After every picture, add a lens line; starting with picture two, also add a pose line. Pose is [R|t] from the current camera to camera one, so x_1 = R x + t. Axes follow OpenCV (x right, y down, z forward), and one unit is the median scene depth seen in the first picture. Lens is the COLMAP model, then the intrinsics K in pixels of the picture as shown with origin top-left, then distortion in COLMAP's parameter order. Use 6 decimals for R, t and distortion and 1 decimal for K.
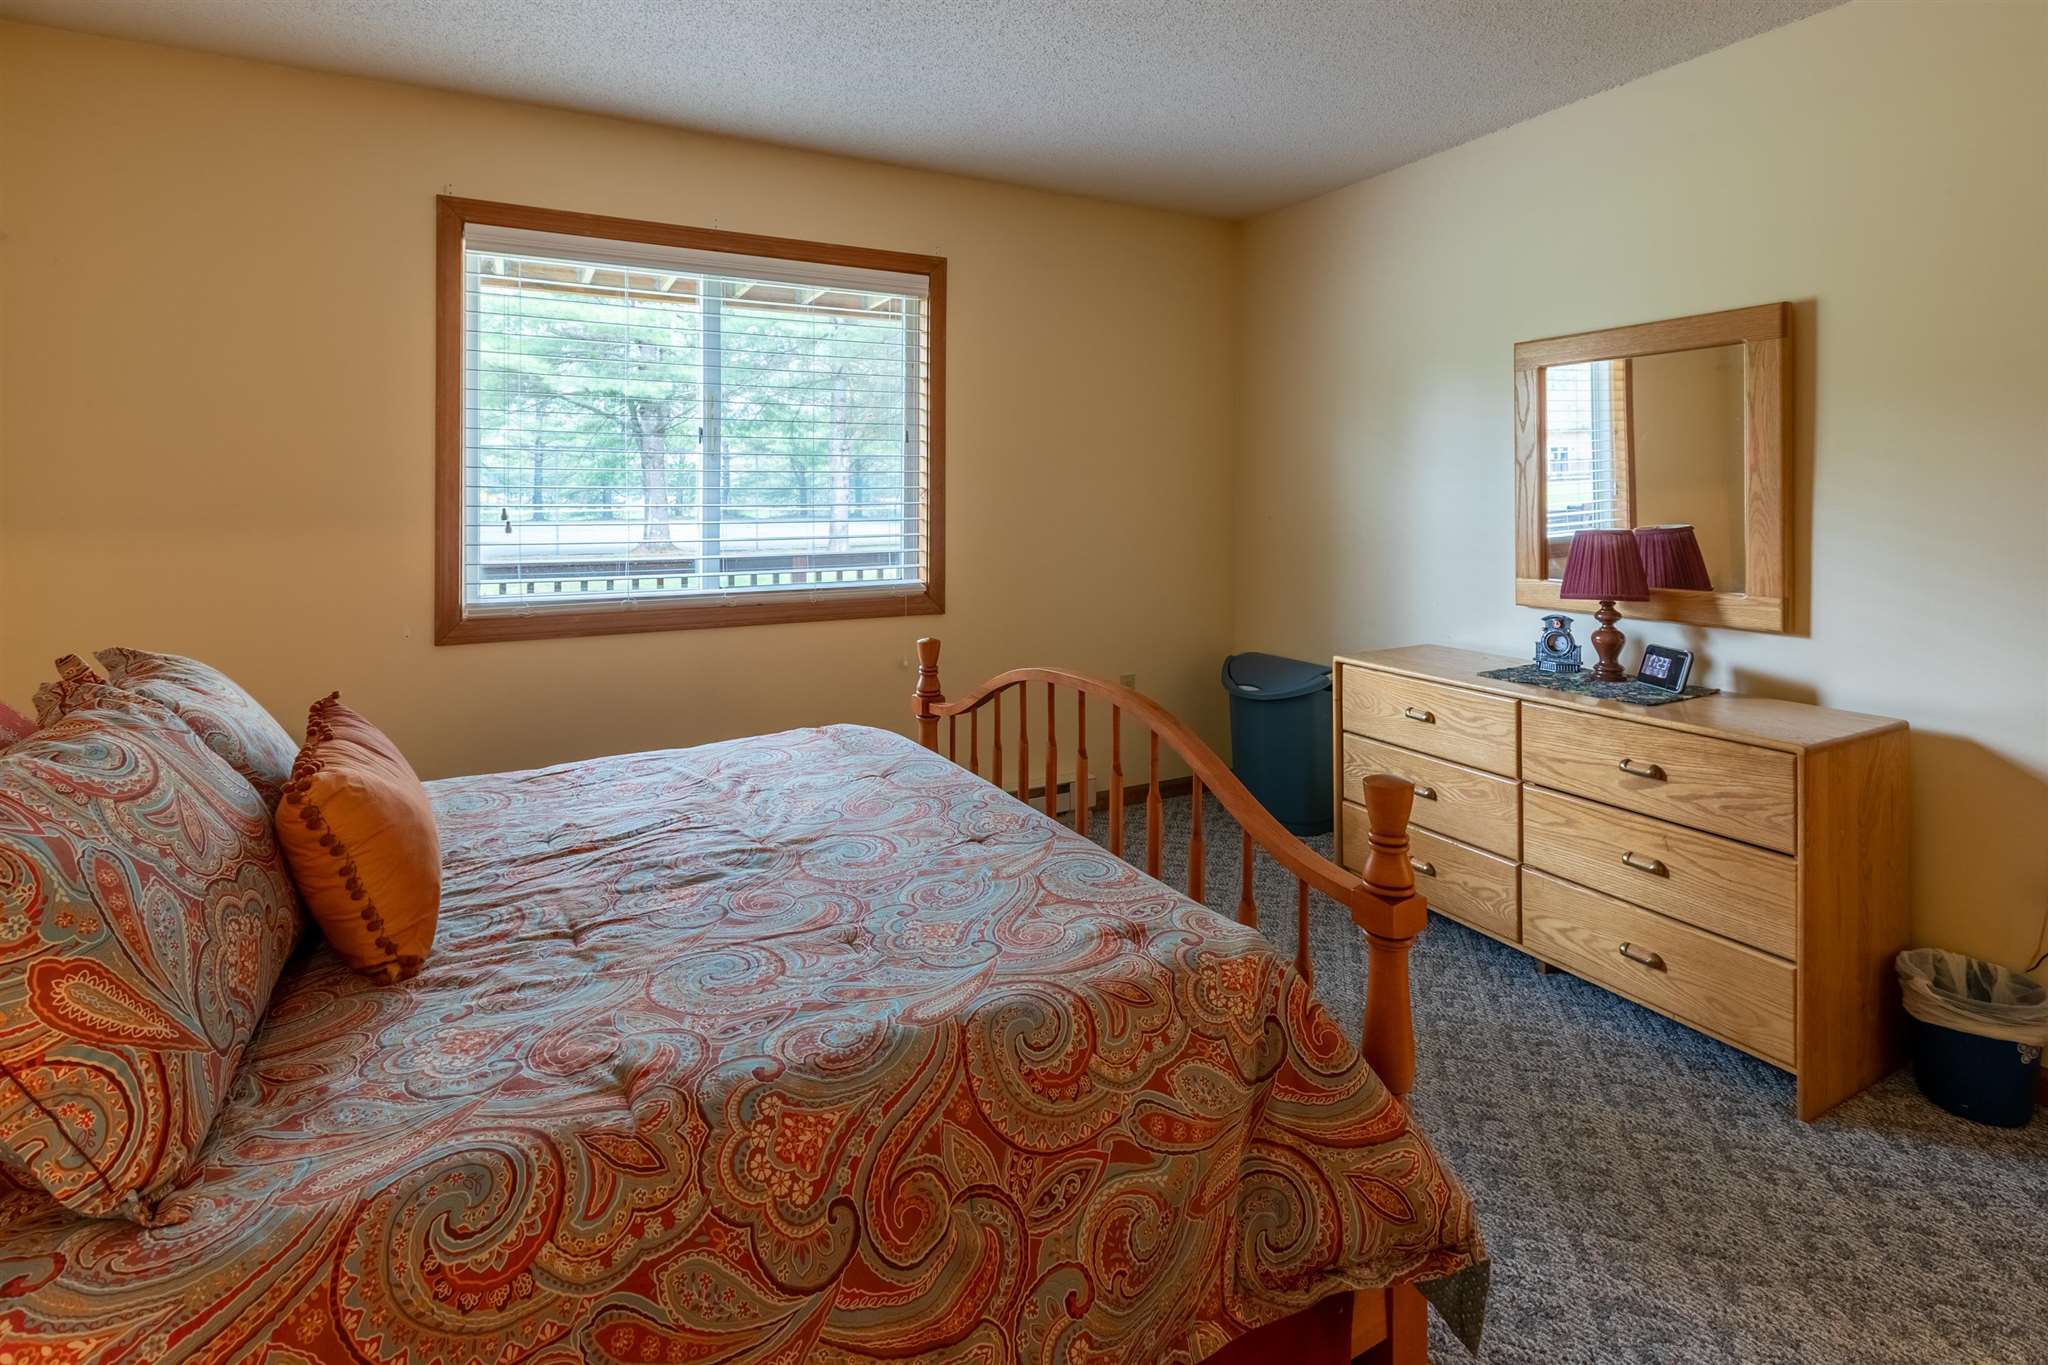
lens RADIAL K [[963.9, 0, 1019.3], [0, 963.9, 497.9], [0, 0, 1]] dist [0.000734, -0.000061]
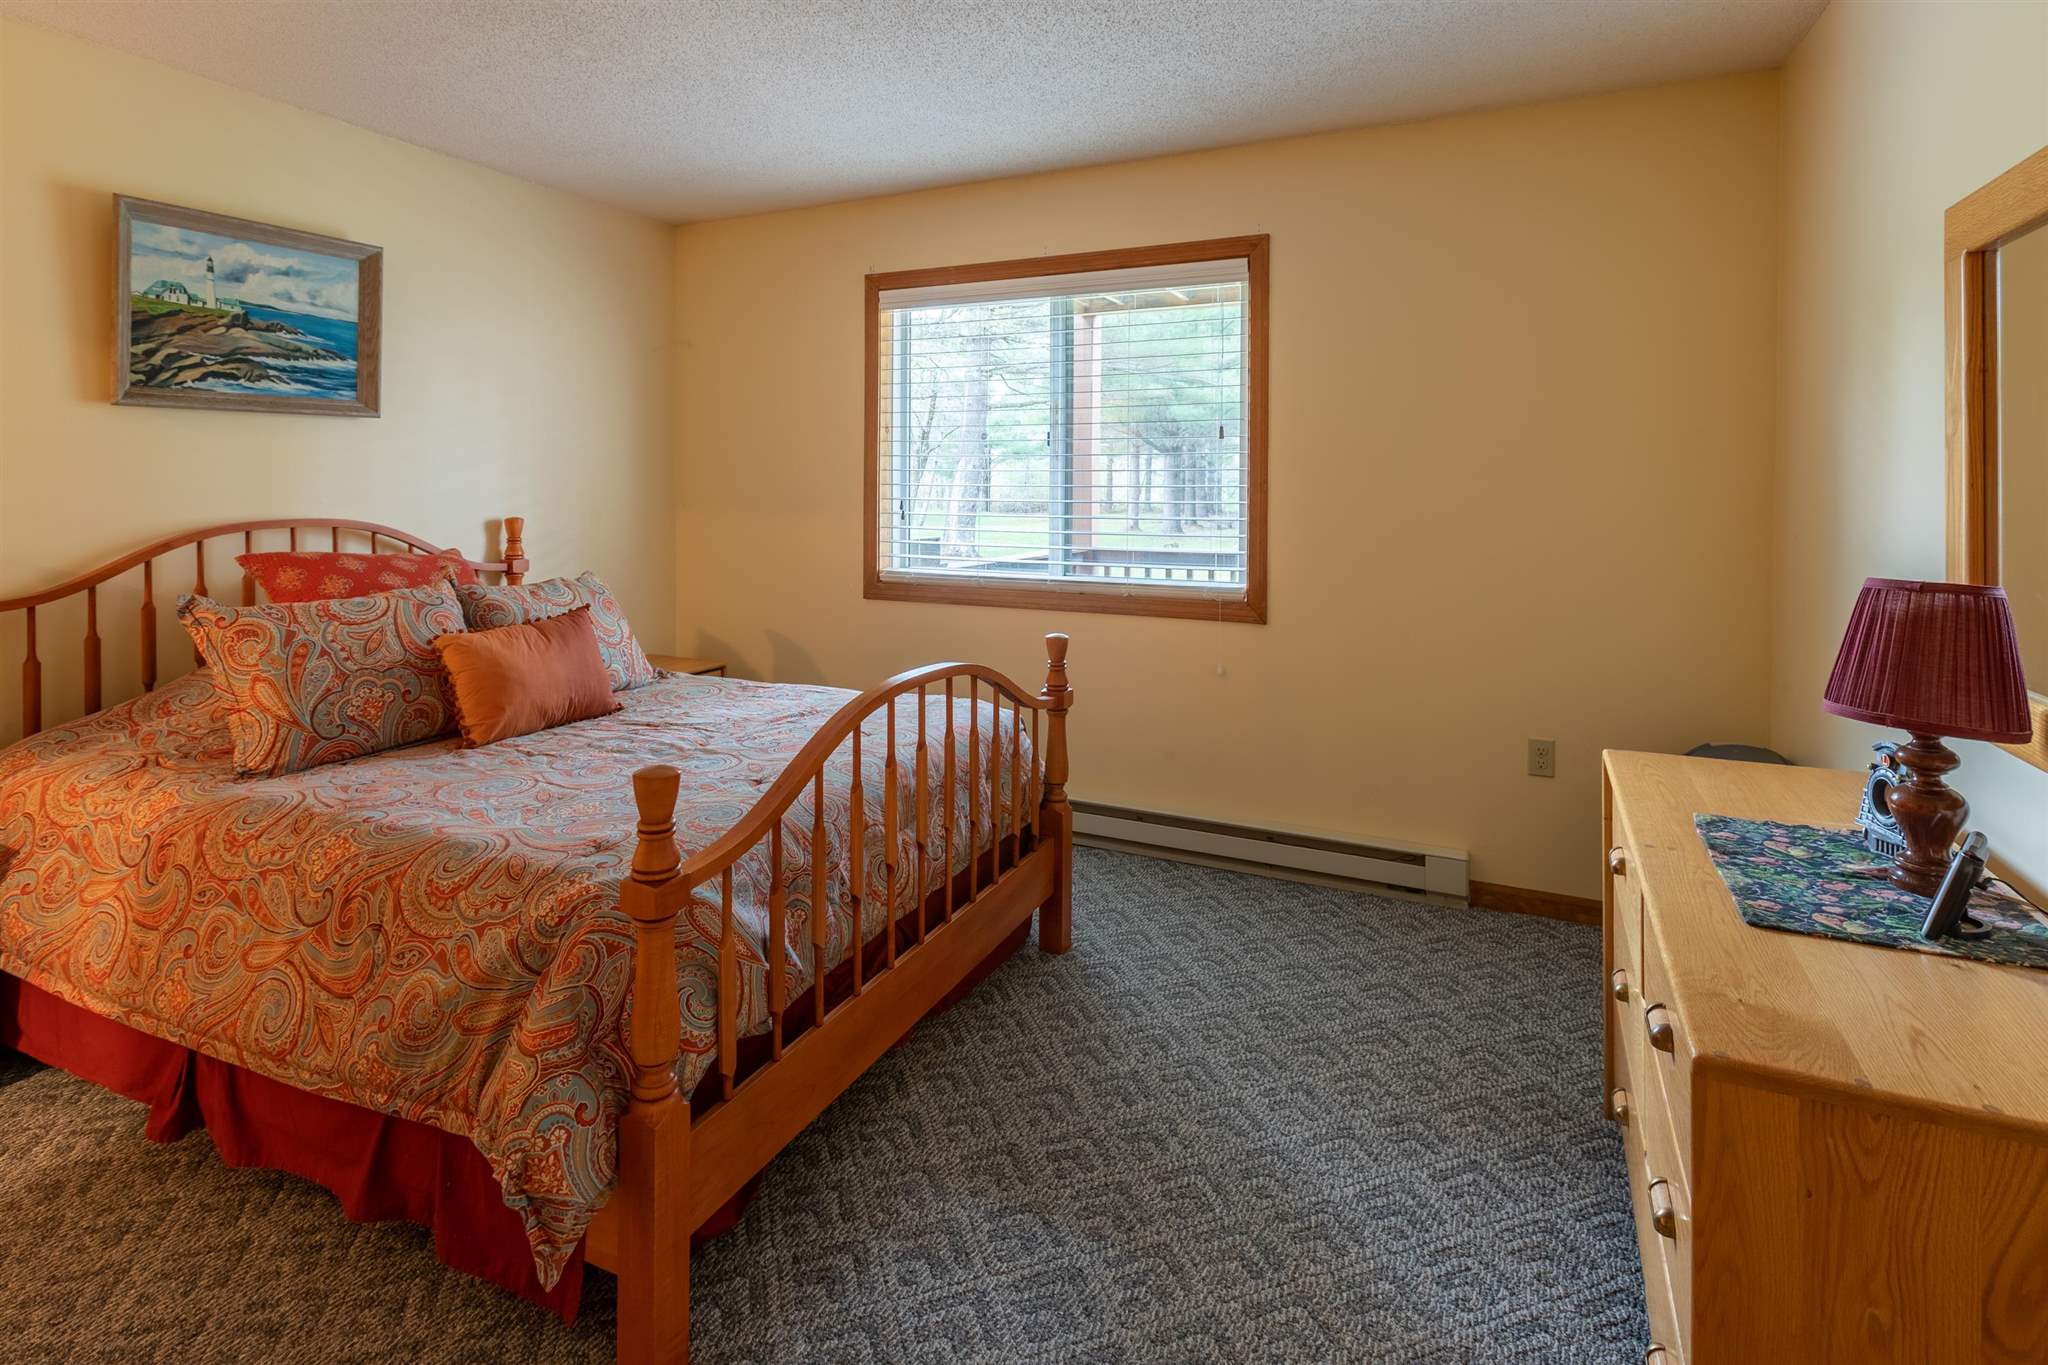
lens RADIAL K [[1018.4, 0, 1018.2], [0, 1018.4, 483.6], [0, 0, 1]] dist [-0.002571, -0.000532]
pose [[0.594690, 0.002014, -0.803952, 0.694480], [-0.008601, 0.999956, -0.003857, -0.008965], [0.803909, 0.009209, 0.594681, 0.299422]]
